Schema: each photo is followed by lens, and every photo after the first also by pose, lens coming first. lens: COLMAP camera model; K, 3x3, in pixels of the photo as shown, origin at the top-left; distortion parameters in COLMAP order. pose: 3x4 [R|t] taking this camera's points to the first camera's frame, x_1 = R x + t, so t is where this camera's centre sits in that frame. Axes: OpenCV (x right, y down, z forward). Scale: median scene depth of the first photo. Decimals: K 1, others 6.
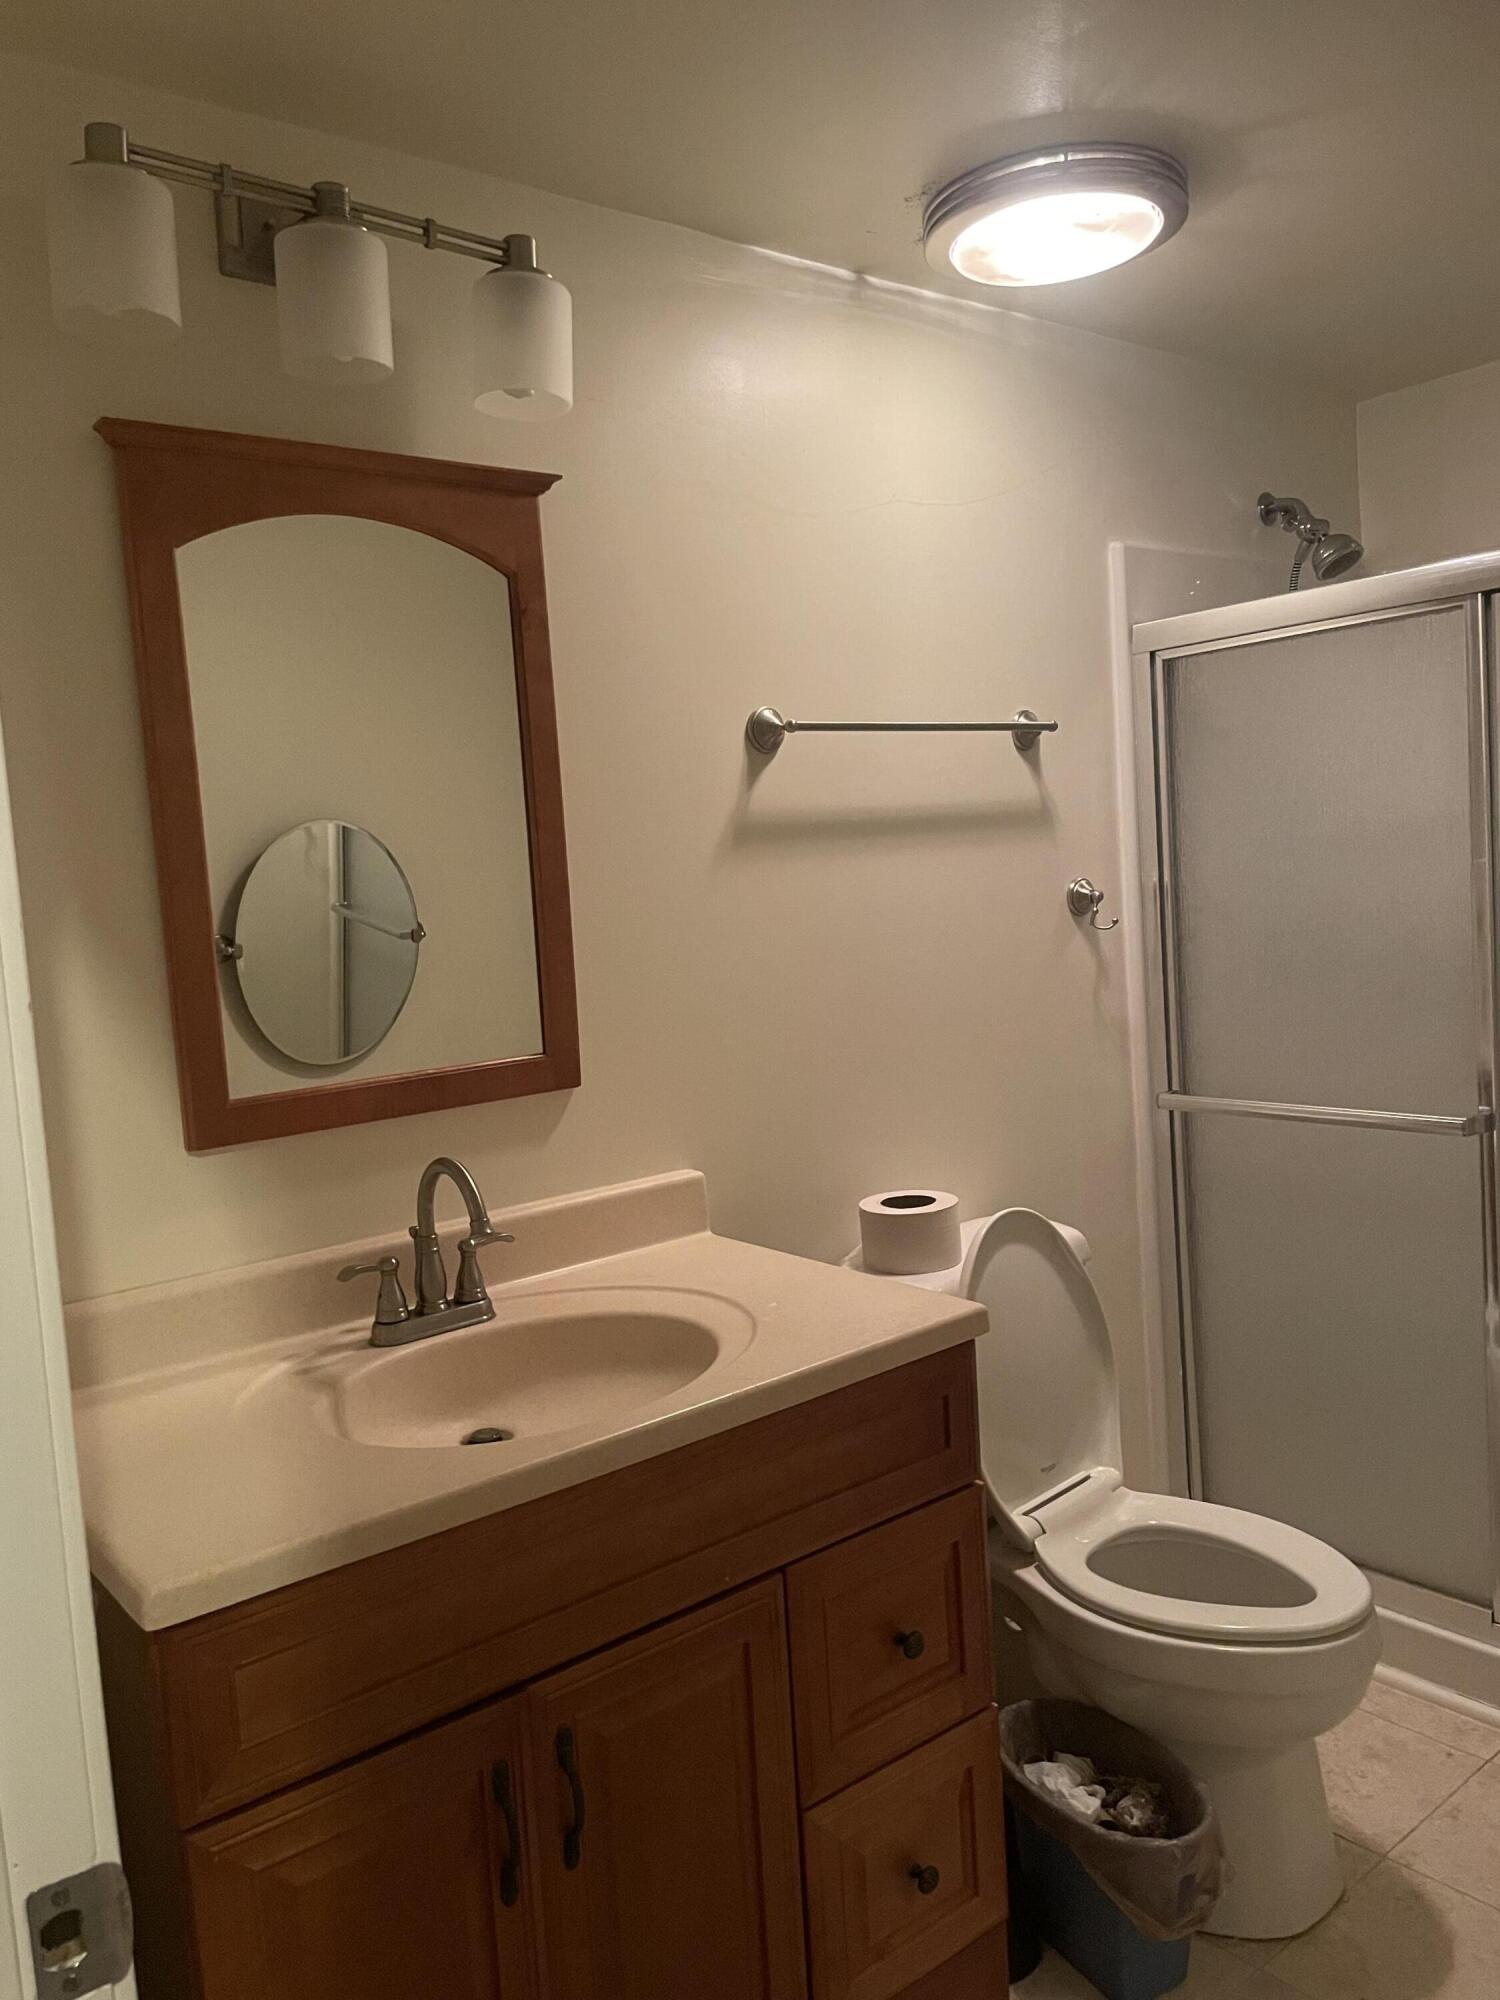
lens RADIAL K [[1530.4, 0, 717.1], [0, 1530.4, 1016.9], [0, 0, 1]] dist [0.106627, -0.142755]
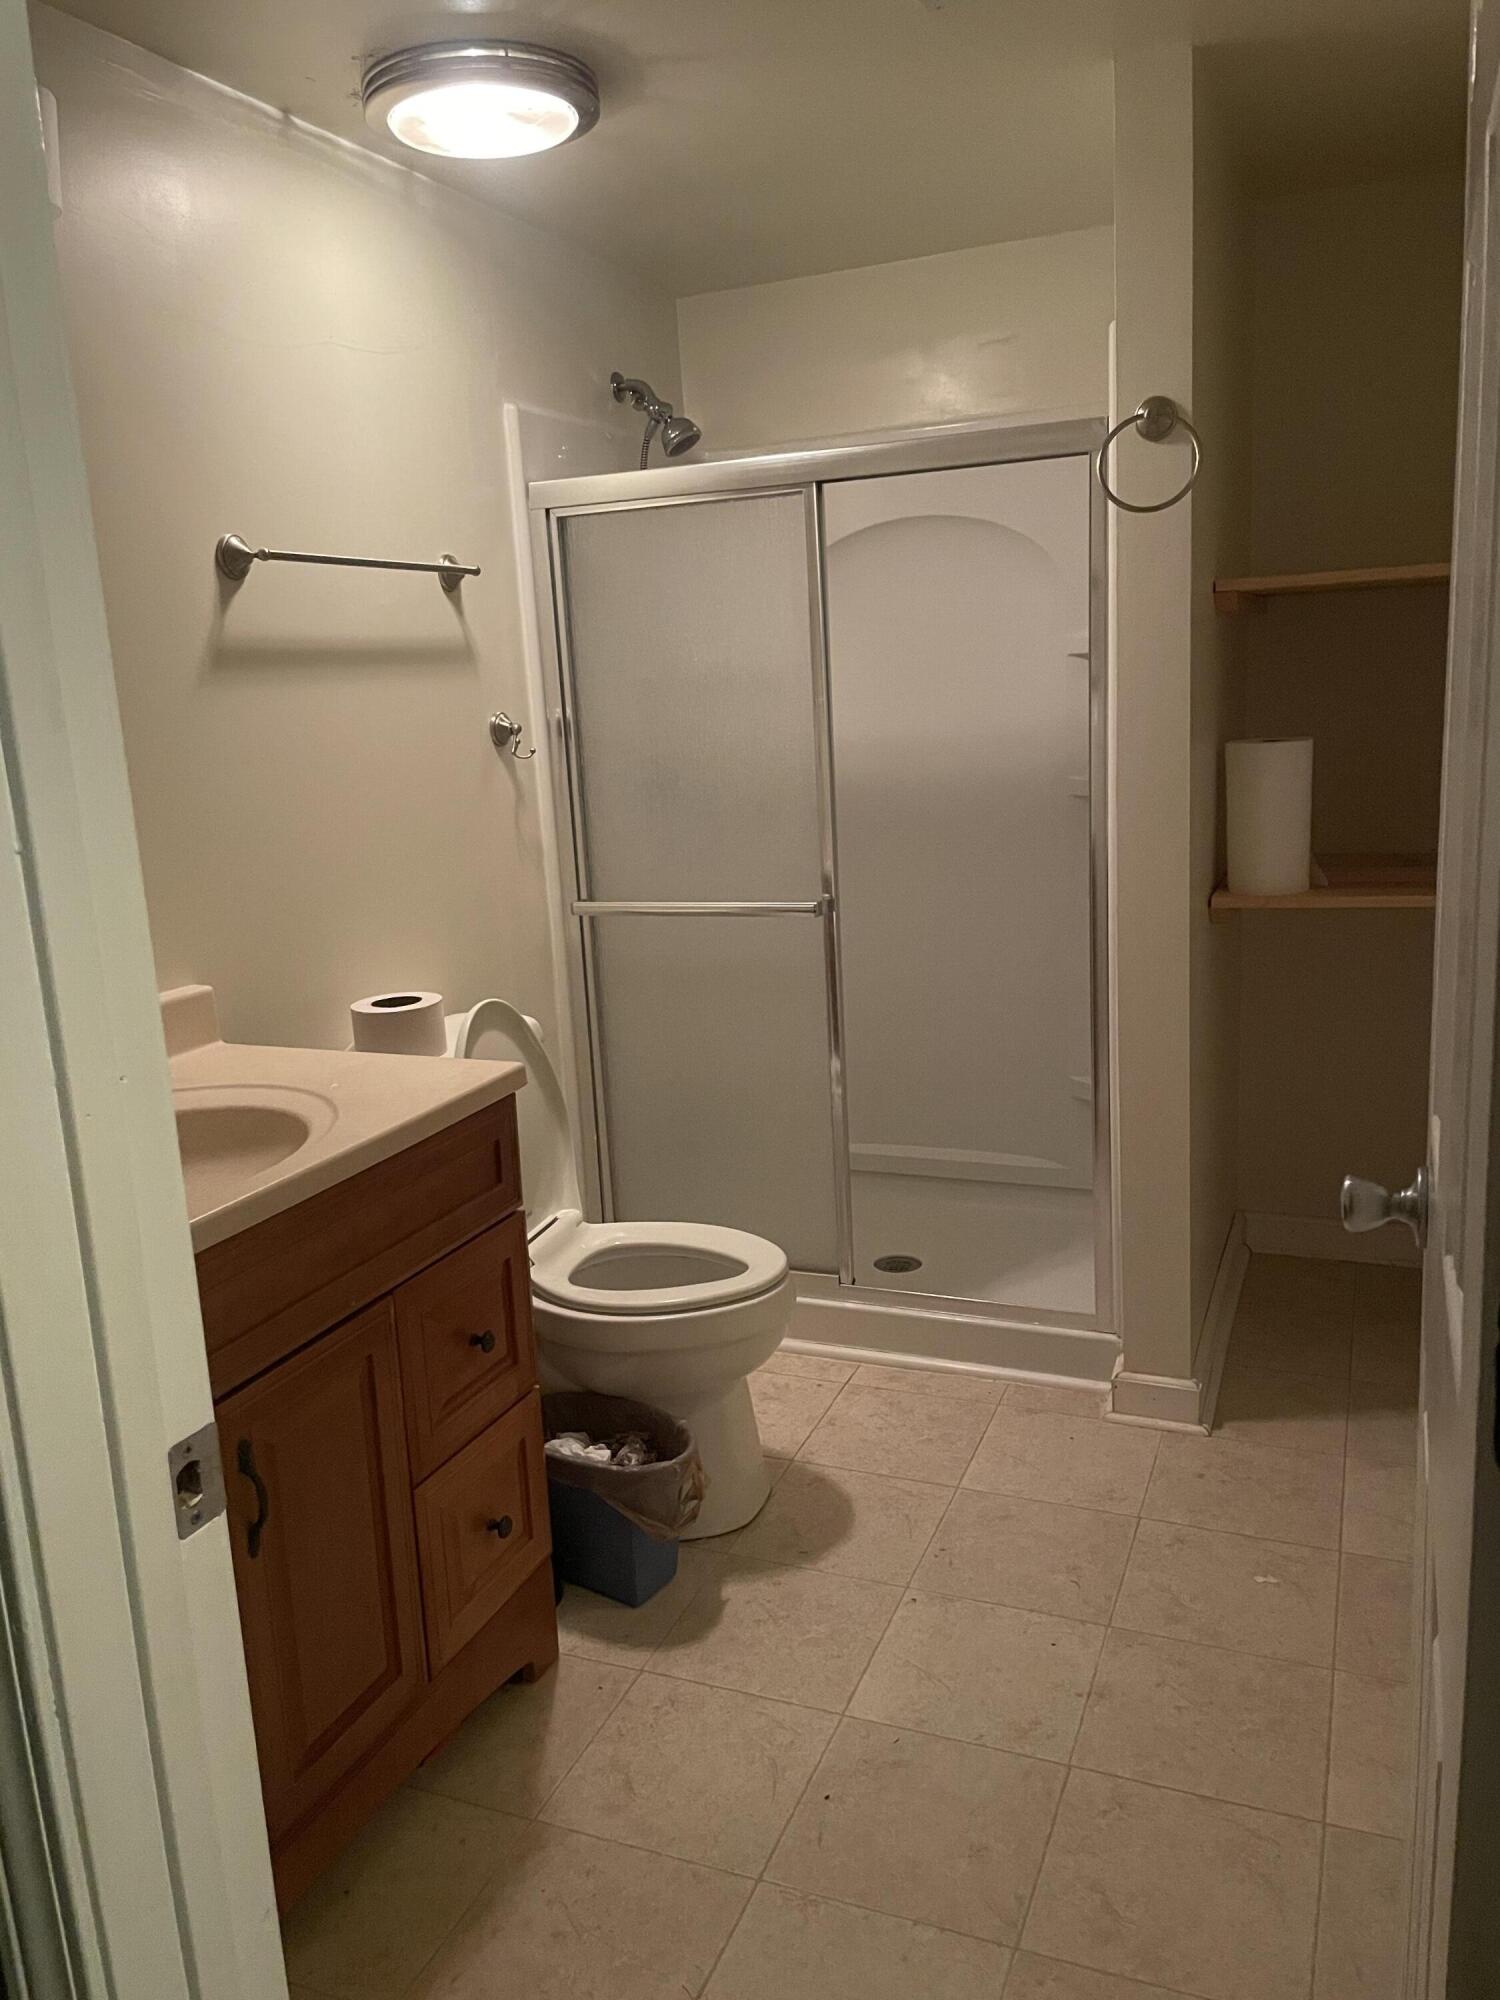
lens RADIAL K [[1511.3, 0, 750.0], [0, 1511.3, 1000.0], [0, 0, 1]] dist [0.105801, -0.133002]
pose [[0.882686, -0.078438, 0.463371, -0.162664], [0.038666, 0.994751, 0.094734, 0.025373], [-0.468369, -0.065703, 0.881086, -0.091397]]
